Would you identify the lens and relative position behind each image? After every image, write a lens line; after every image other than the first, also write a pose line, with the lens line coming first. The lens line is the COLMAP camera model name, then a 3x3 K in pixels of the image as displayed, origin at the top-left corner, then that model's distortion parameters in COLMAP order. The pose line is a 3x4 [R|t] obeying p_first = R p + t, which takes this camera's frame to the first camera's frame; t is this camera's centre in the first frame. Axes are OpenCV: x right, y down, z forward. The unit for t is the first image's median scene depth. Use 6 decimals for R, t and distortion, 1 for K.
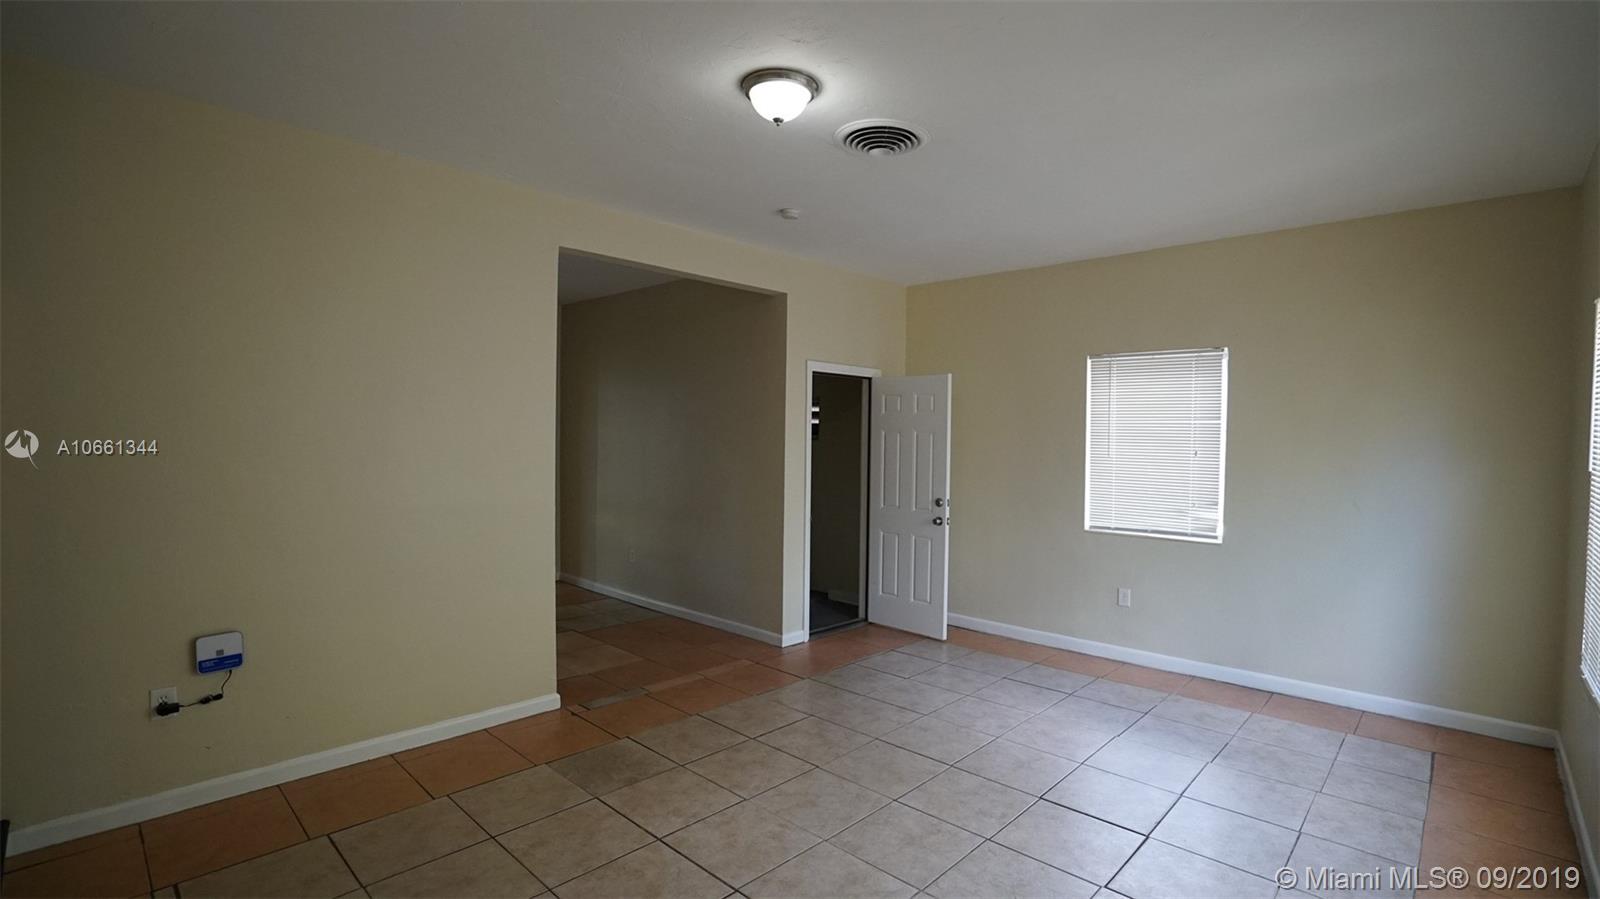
lens RADIAL K [[735.7, 0, 801.3], [0, 735.7, 444.6], [0, 0, 1]] dist [-0.032840, -0.000571]
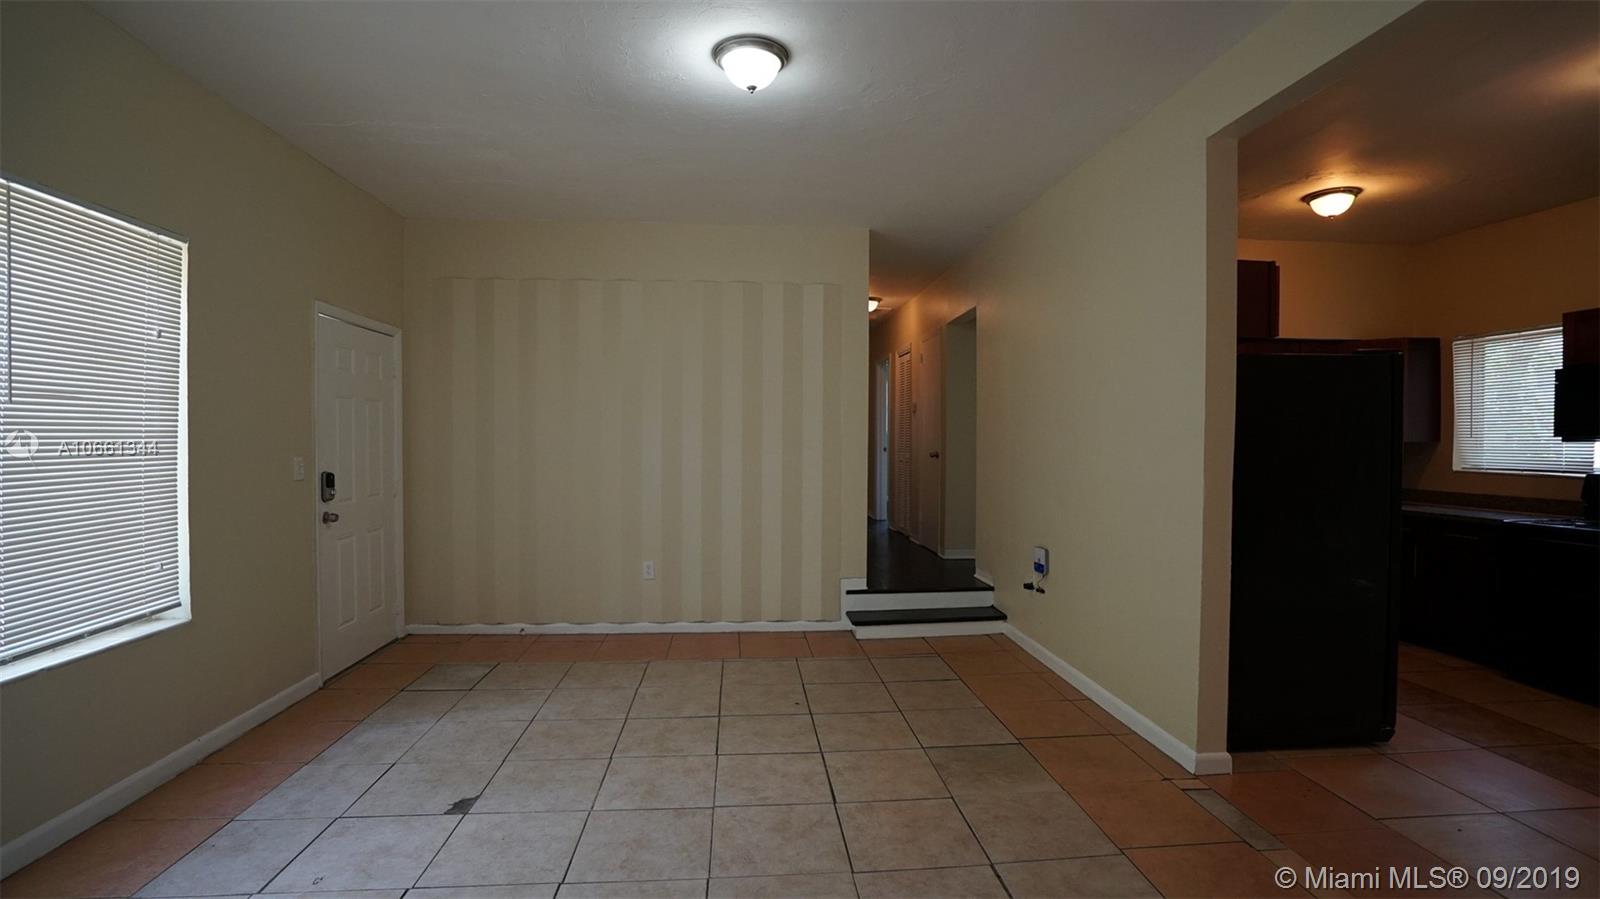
lens RADIAL K [[735.7, 0, 807.5], [0, 735.7, 443.6], [0, 0, 1]] dist [-0.032840, -0.000571]
pose [[-0.648146, -0.009713, -0.761454, 0.682663], [-0.027857, 0.999552, 0.010962, 0.049030], [0.761006, 0.028317, -0.648126, 1.686280]]
